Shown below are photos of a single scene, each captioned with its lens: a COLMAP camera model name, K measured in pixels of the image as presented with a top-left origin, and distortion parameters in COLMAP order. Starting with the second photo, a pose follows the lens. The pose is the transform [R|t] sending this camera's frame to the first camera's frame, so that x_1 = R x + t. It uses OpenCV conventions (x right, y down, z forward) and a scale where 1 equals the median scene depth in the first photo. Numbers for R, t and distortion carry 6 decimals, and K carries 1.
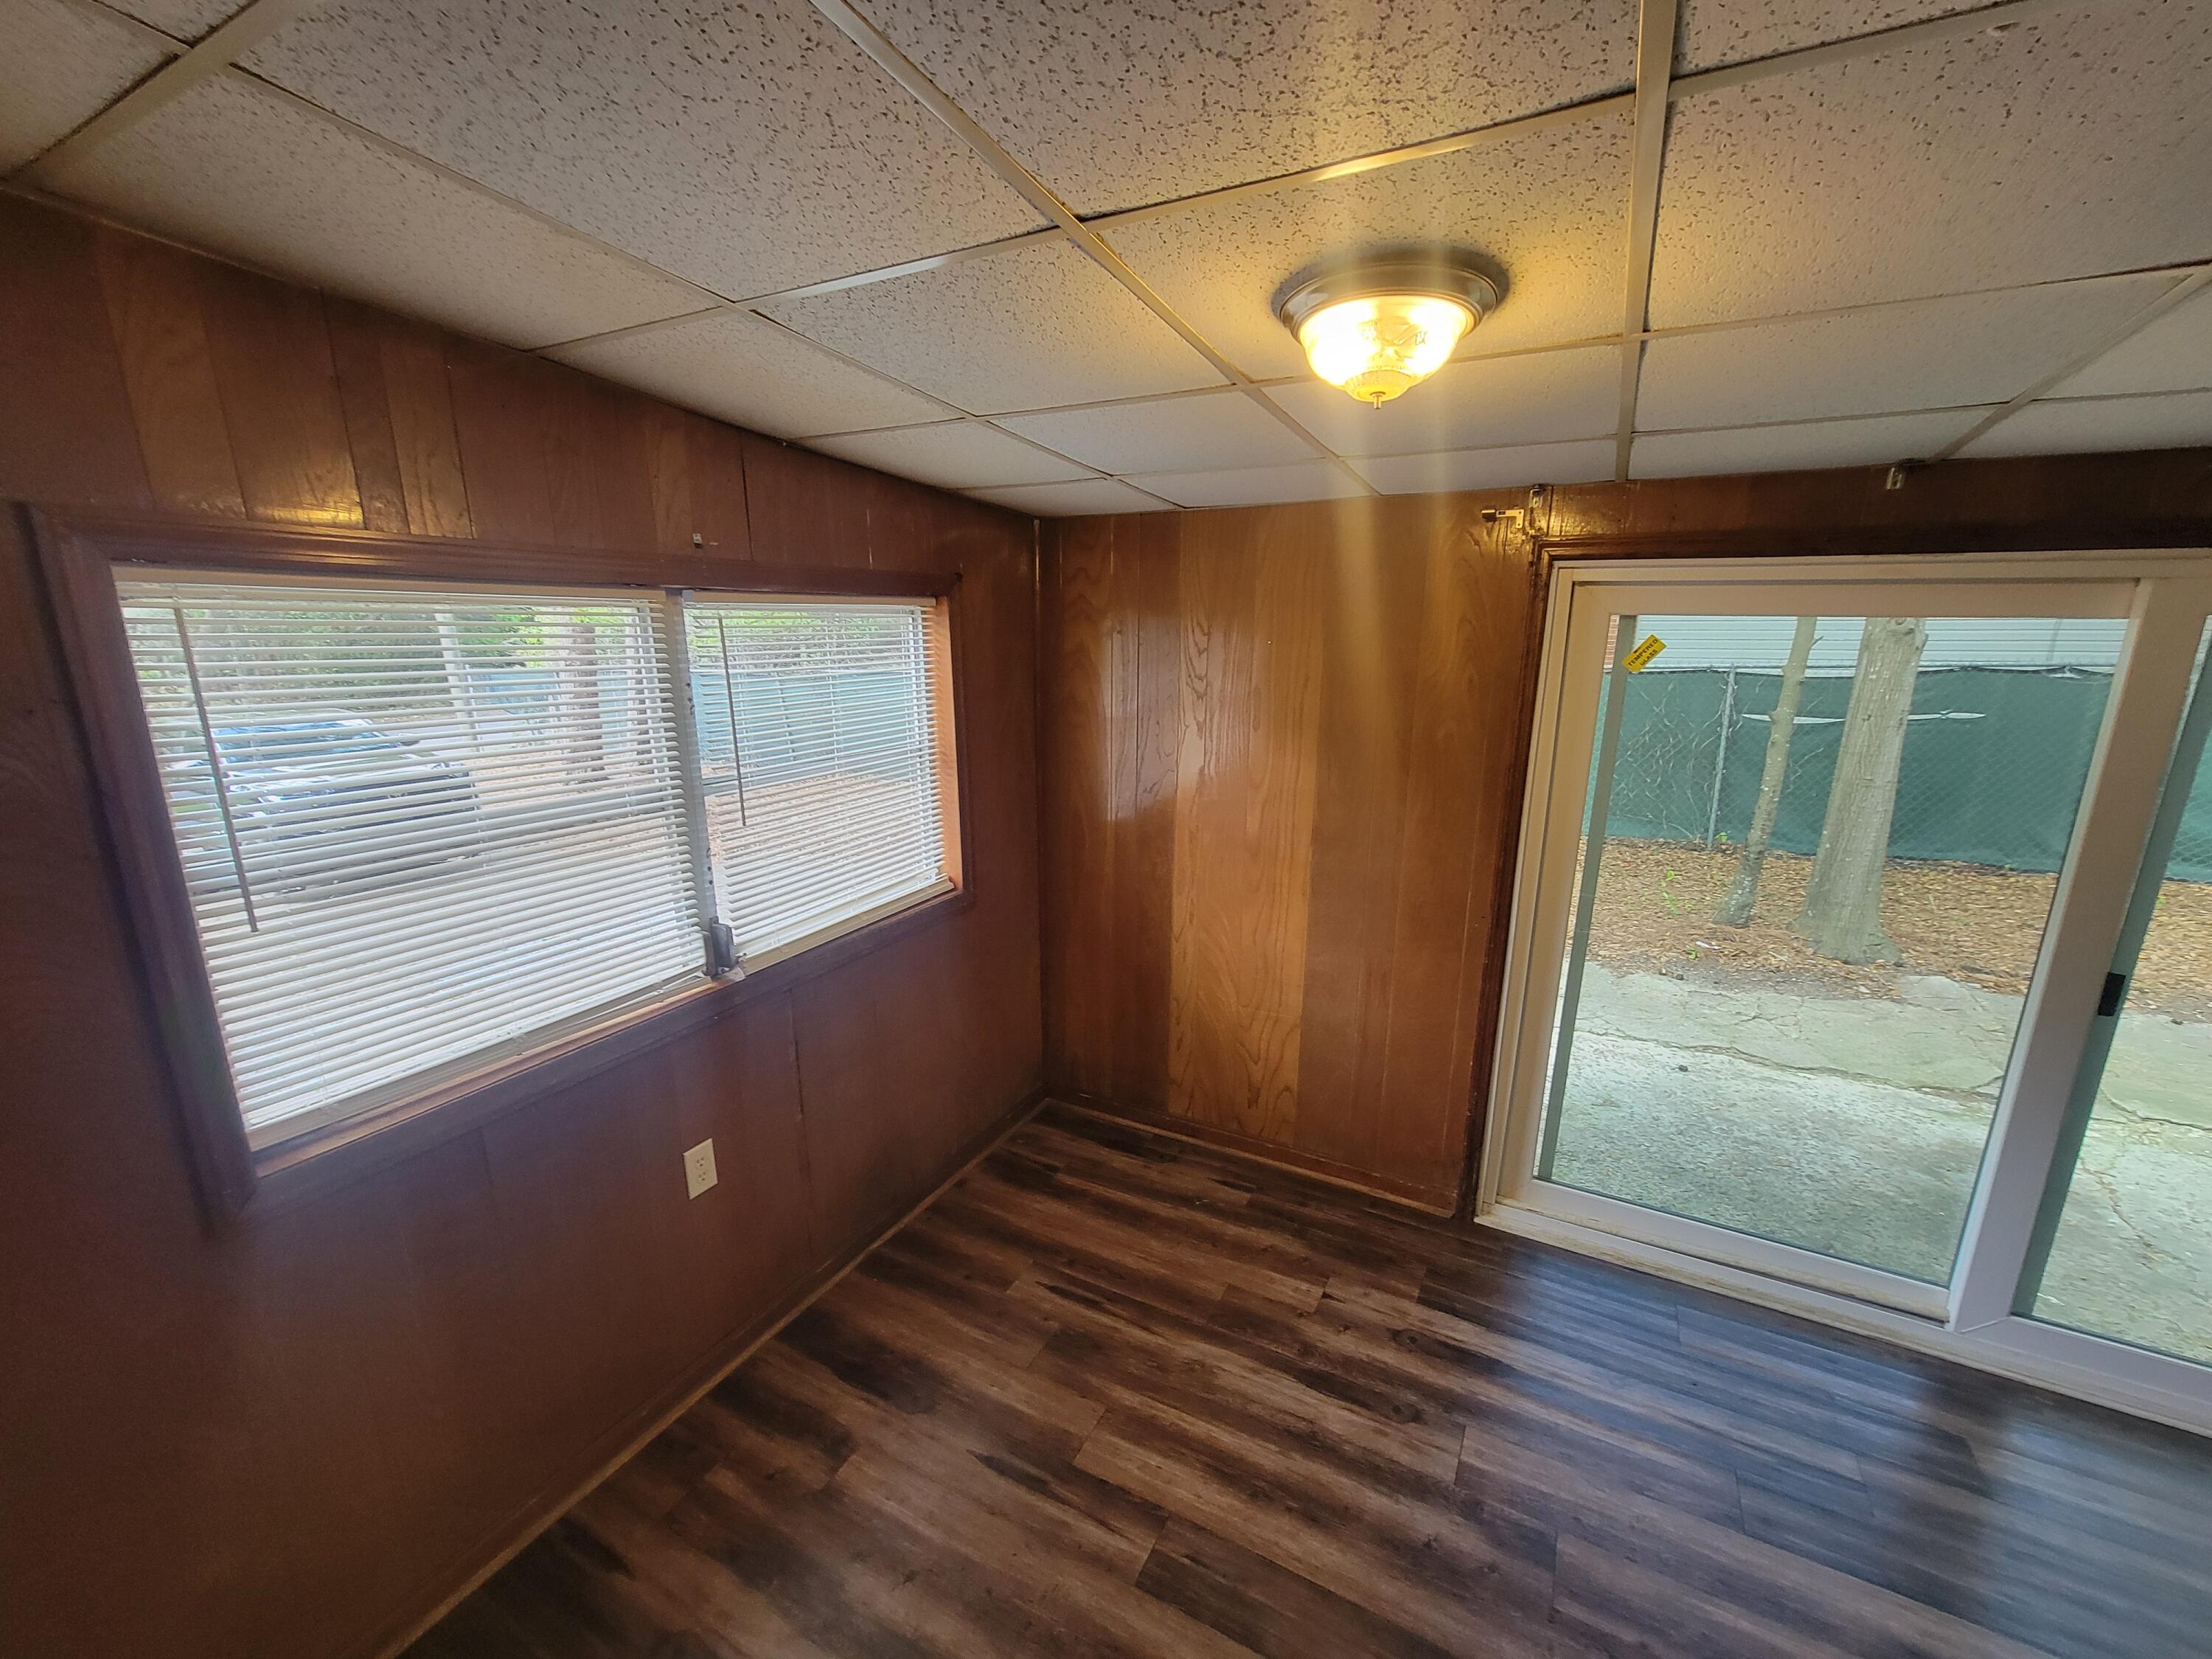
lens RADIAL K [[907.0, 0, 1122.1], [0, 907.0, 847.9], [0, 0, 1]] dist [0.000137, 0.000347]
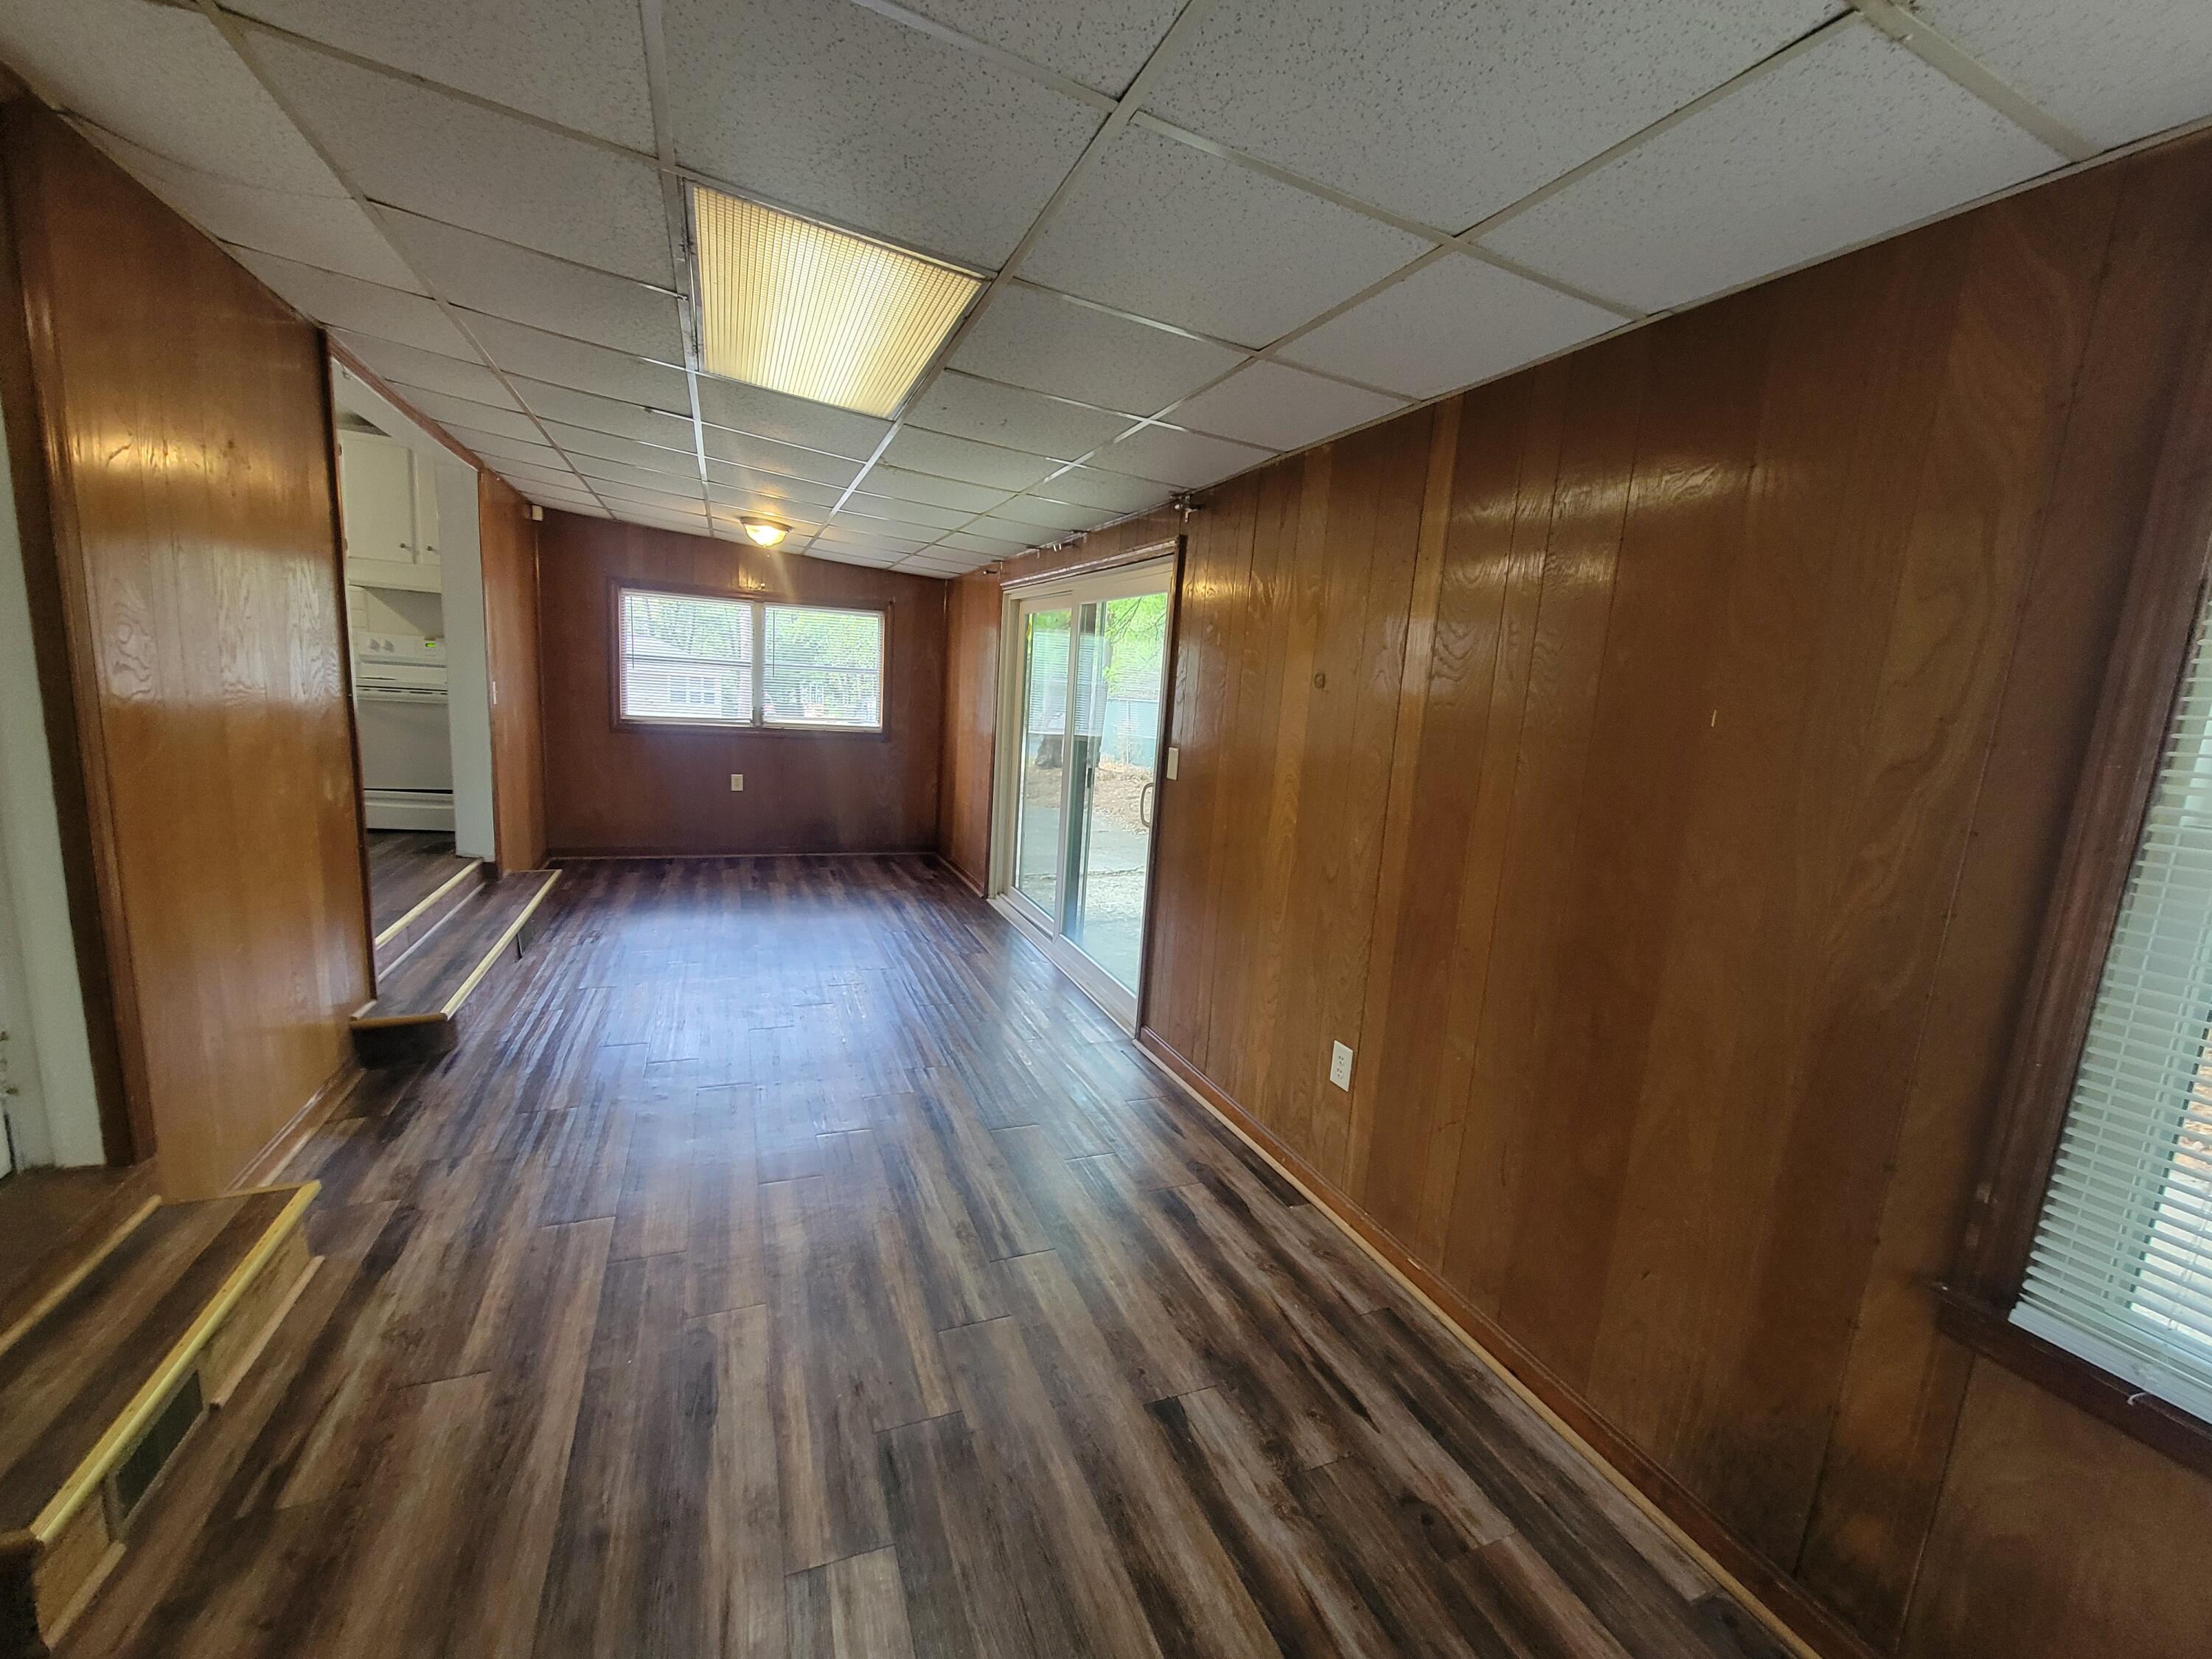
lens RADIAL K [[900.7, 0, 1104.3], [0, 900.7, 845.0], [0, 0, 1]] dist [-0.000545, 0.000225]
pose [[0.770457, 0.157575, -0.617711, 1.946490], [-0.212350, 0.977069, -0.015614, 0.267571], [0.601086, 0.143200, 0.786251, -0.517707]]
